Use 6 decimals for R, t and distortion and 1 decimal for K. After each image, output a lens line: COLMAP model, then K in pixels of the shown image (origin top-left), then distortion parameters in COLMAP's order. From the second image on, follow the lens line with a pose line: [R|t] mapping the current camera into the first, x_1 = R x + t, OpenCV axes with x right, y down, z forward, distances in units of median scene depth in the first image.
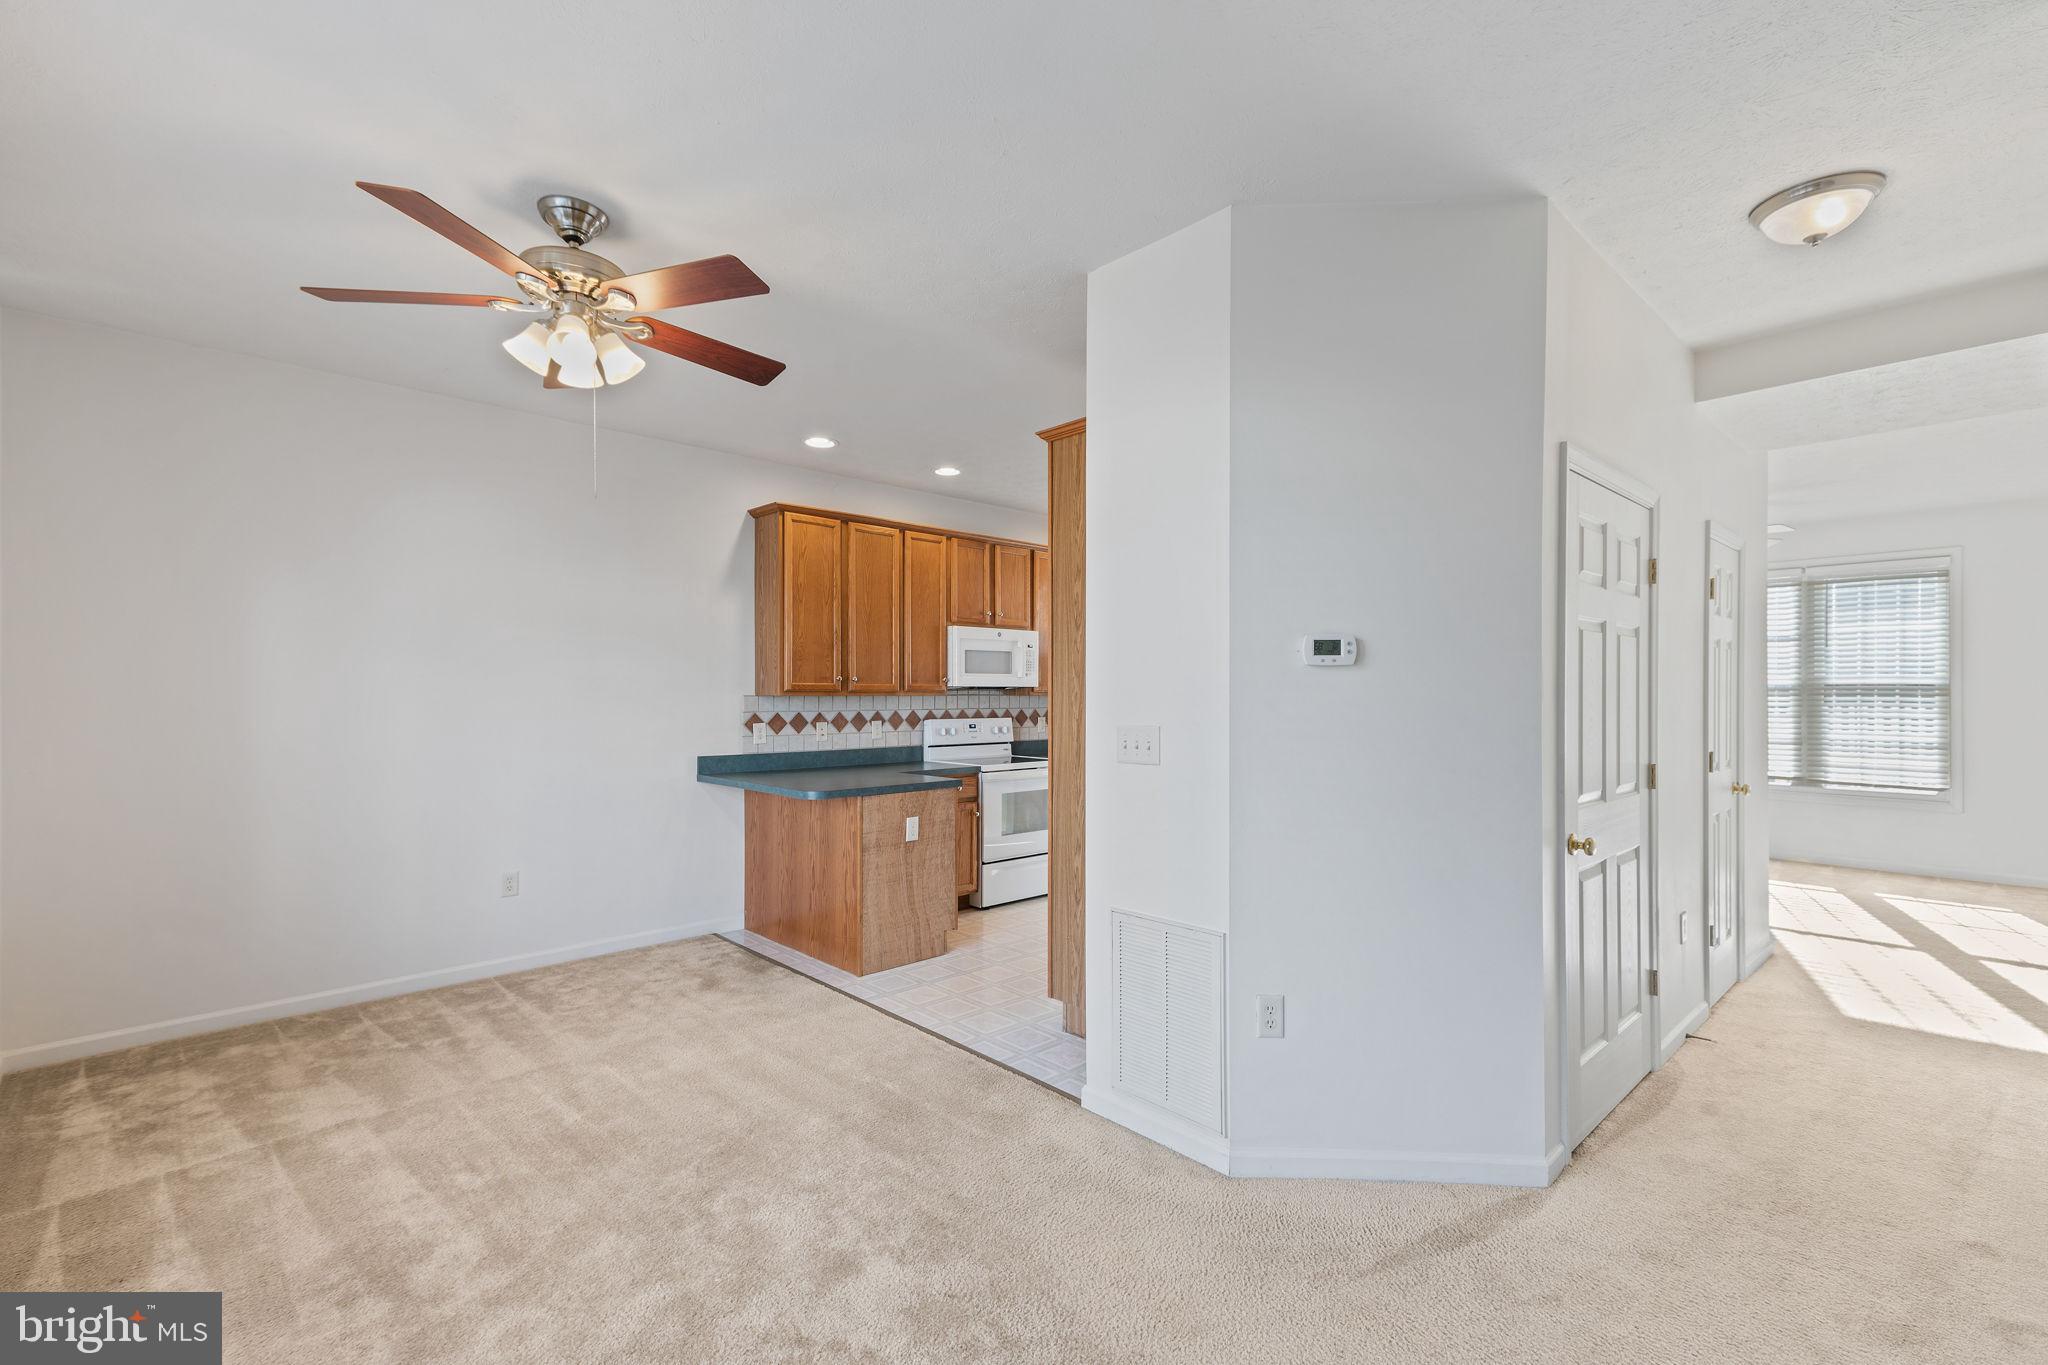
lens RADIAL K [[886.0, 0, 1023.6], [0, 886.0, 692.2], [0, 0, 1]] dist [0.032031, -0.004879]
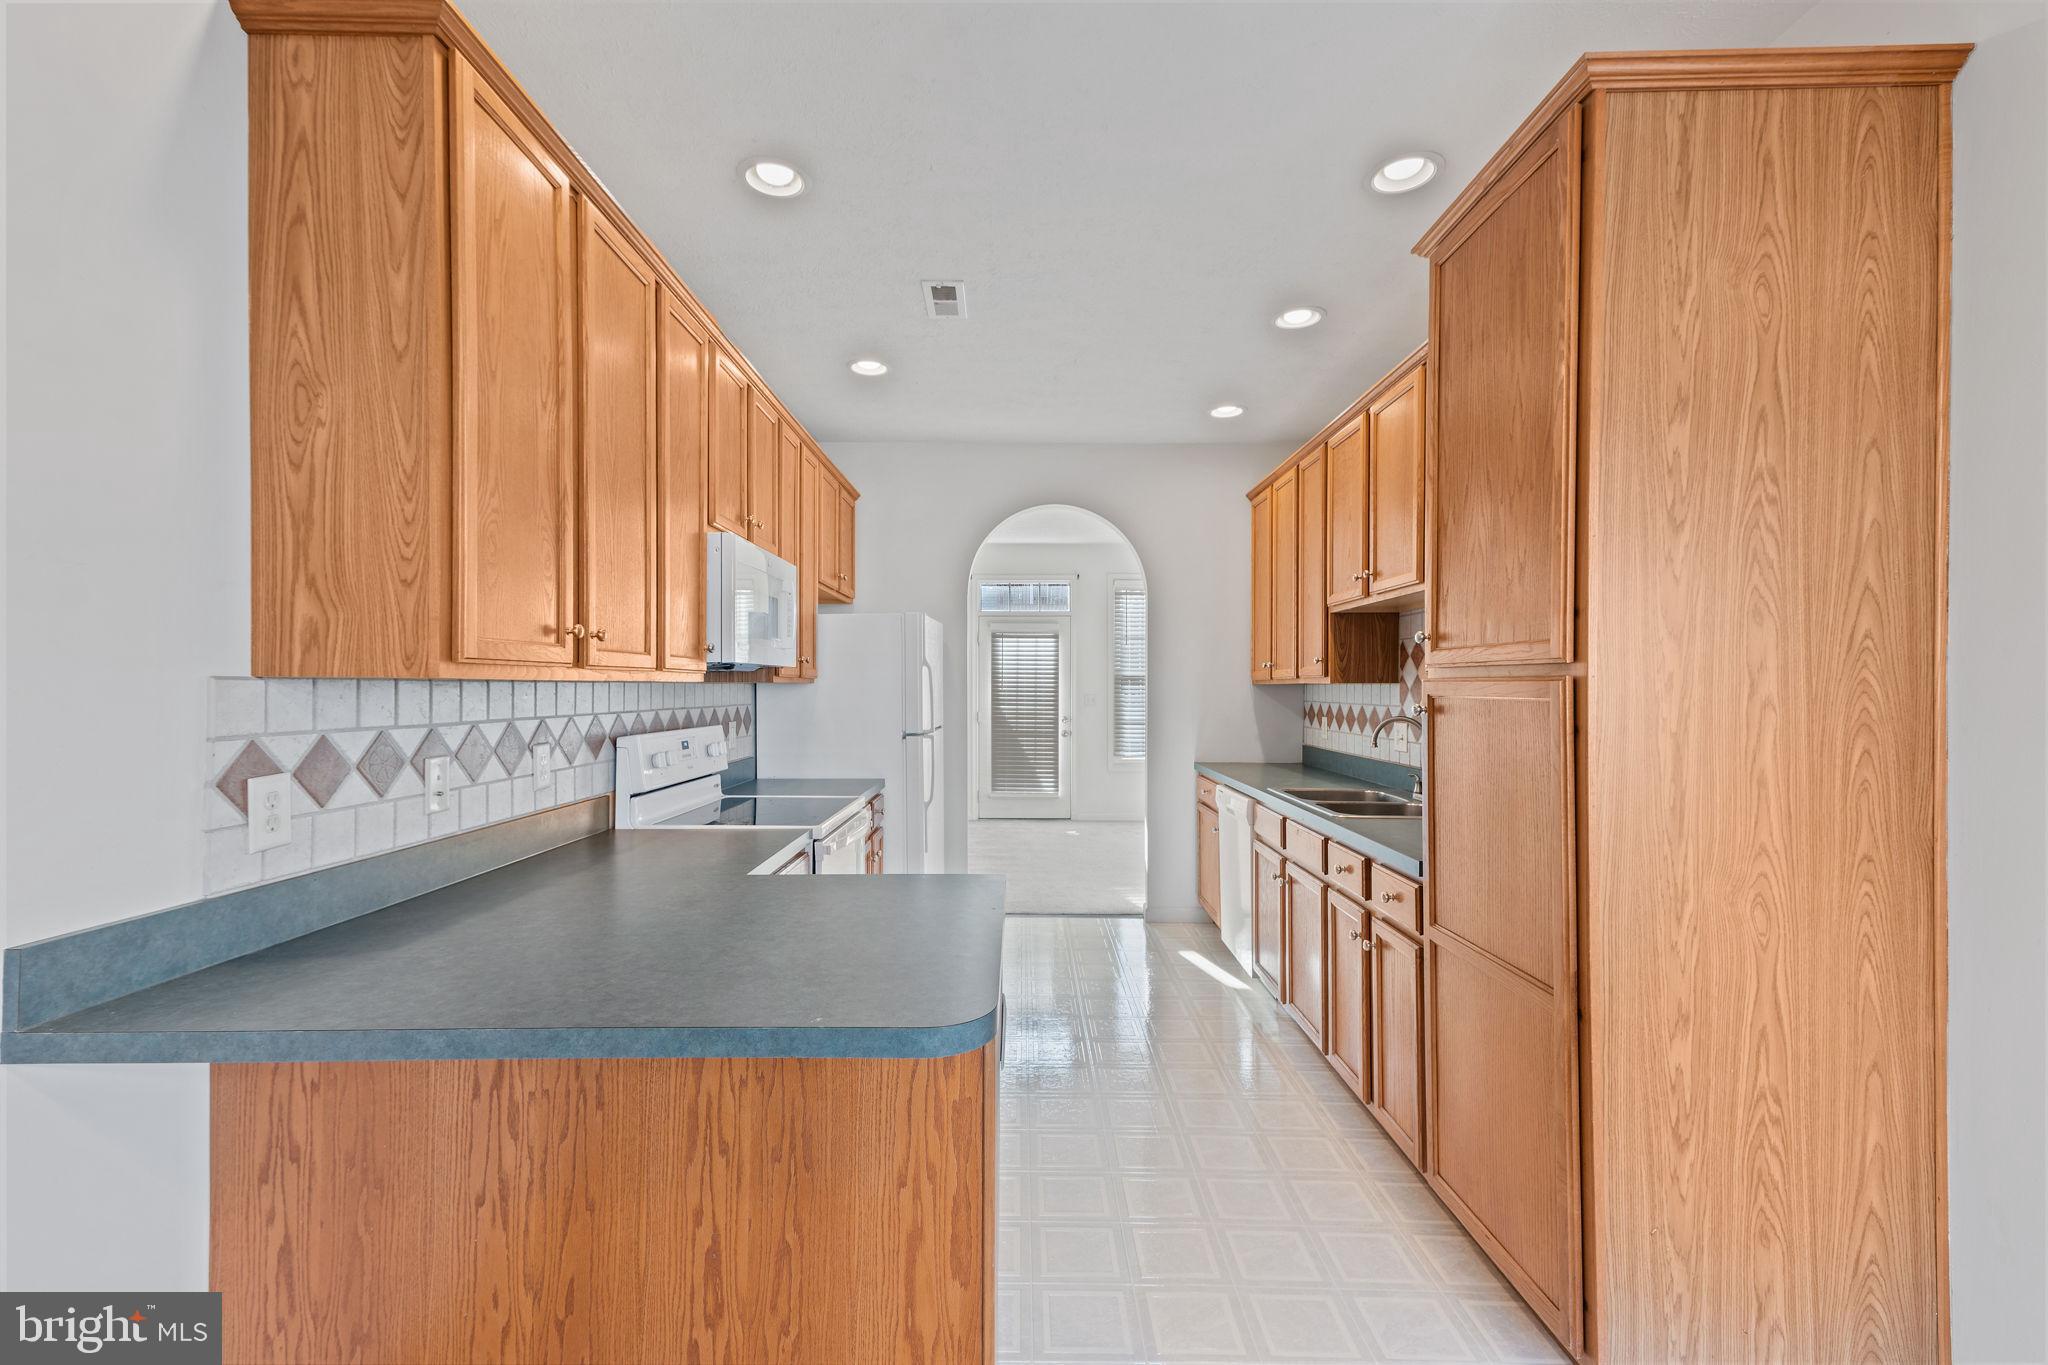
lens RADIAL K [[886.0, 0, 1002.6], [0, 886.0, 677.8], [0, 0, 1]] dist [0.032031, -0.004879]
pose [[0.692770, 0.005822, 0.721135, -0.341701], [-0.000147, 0.999969, -0.007933, 0.006041], [-0.721159, 0.005390, 0.692749, 0.632021]]
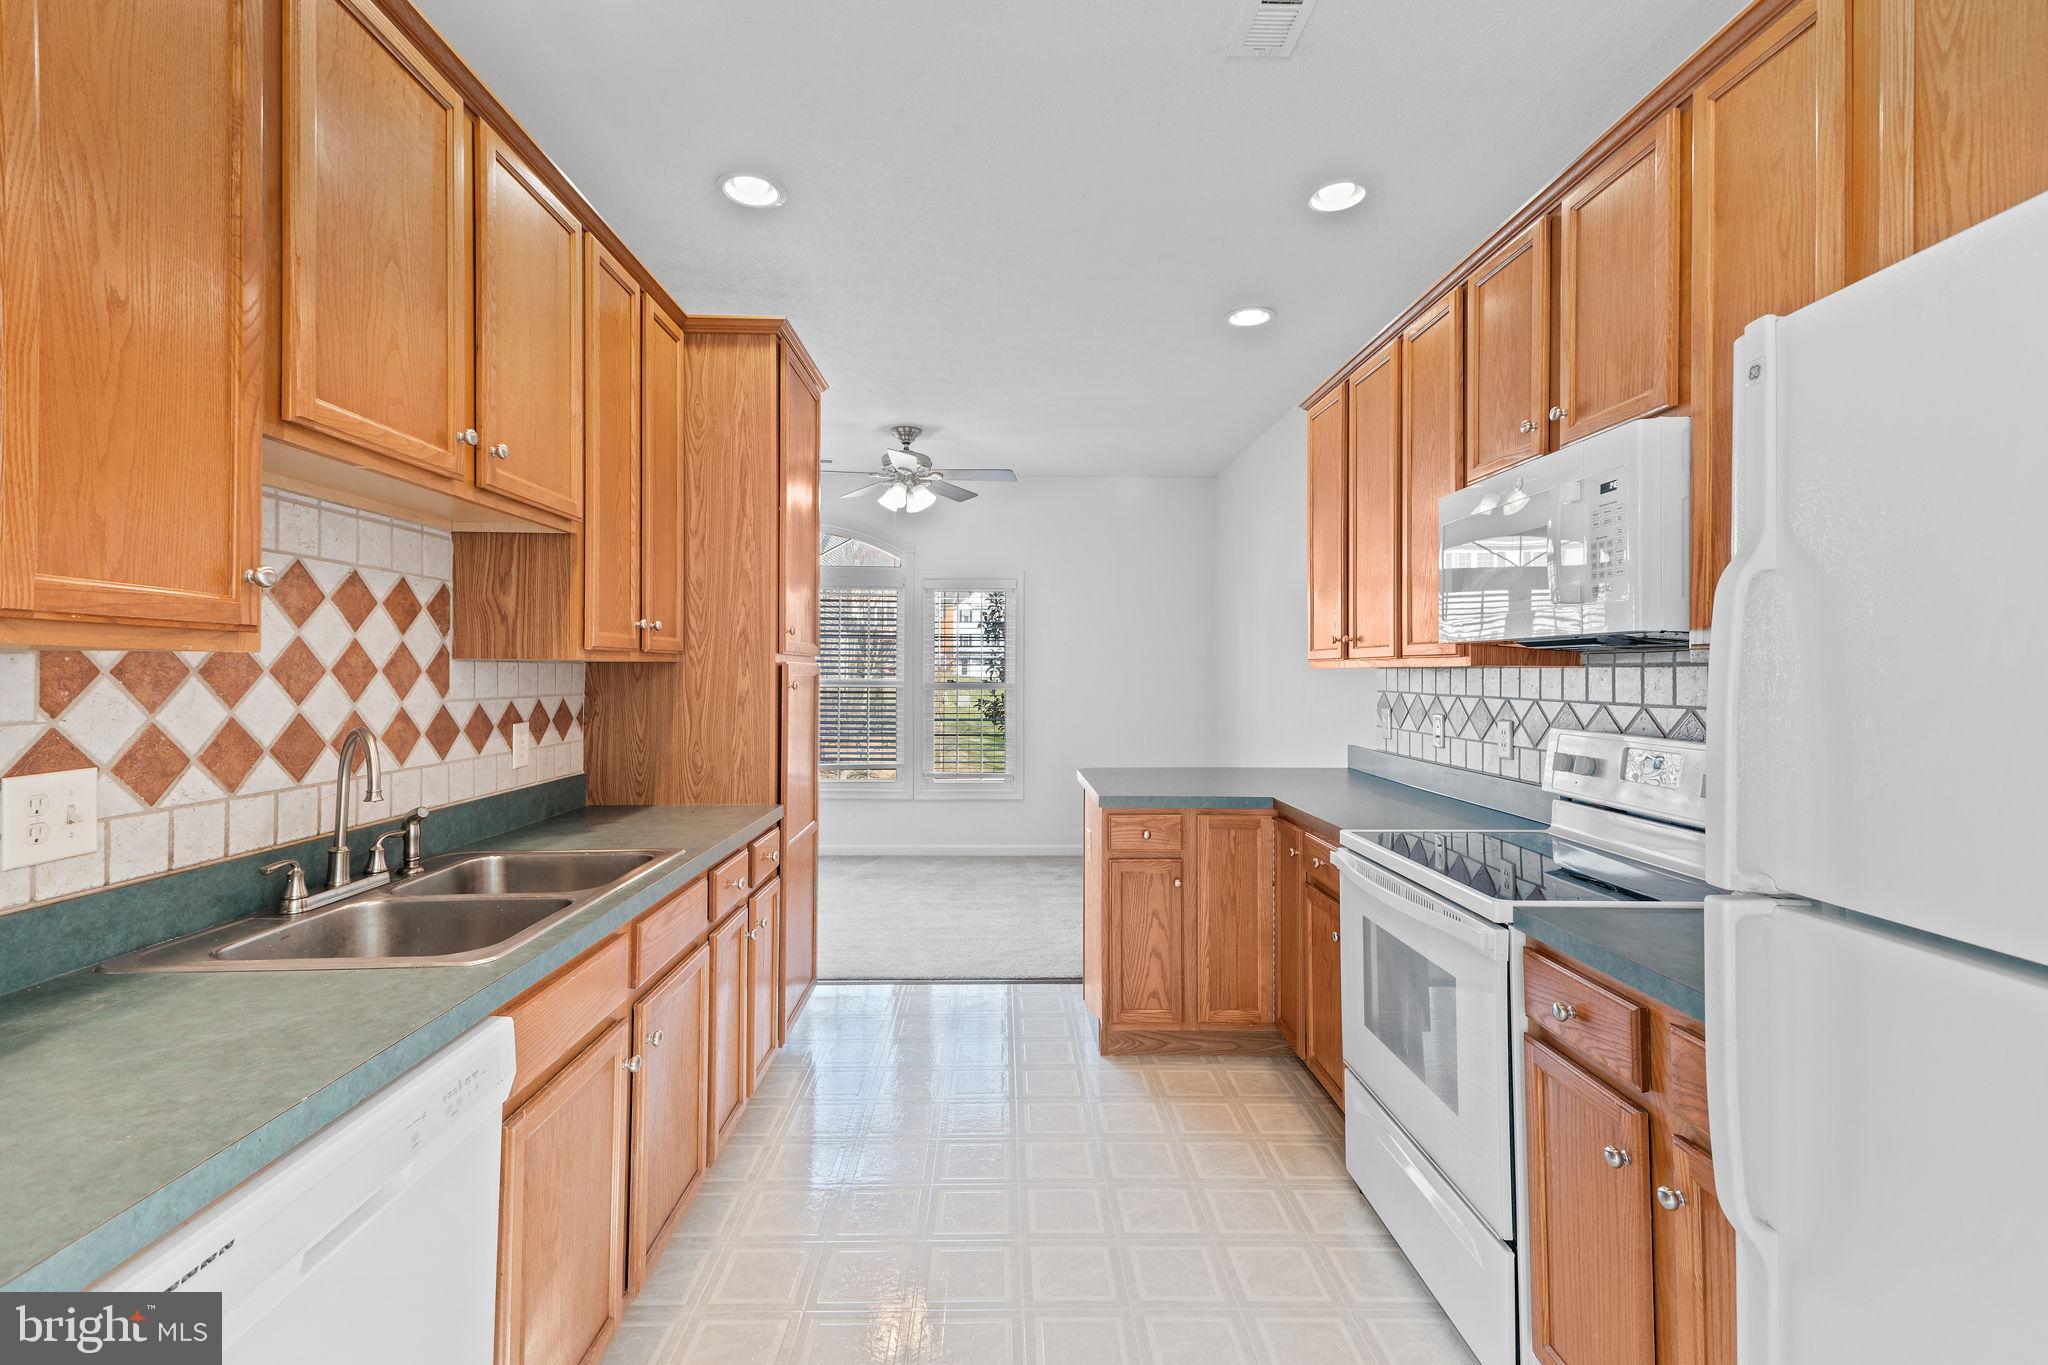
lens RADIAL K [[886.0, 0, 1014.9], [0, 886.0, 669.1], [0, 0, 1]] dist [0.032031, -0.004879]
pose [[-0.665189, -0.007102, -0.746641, 0.466514], [-0.002647, 0.999971, -0.007153, 0.010735], [0.746670, -0.002782, -0.665189, 1.294386]]
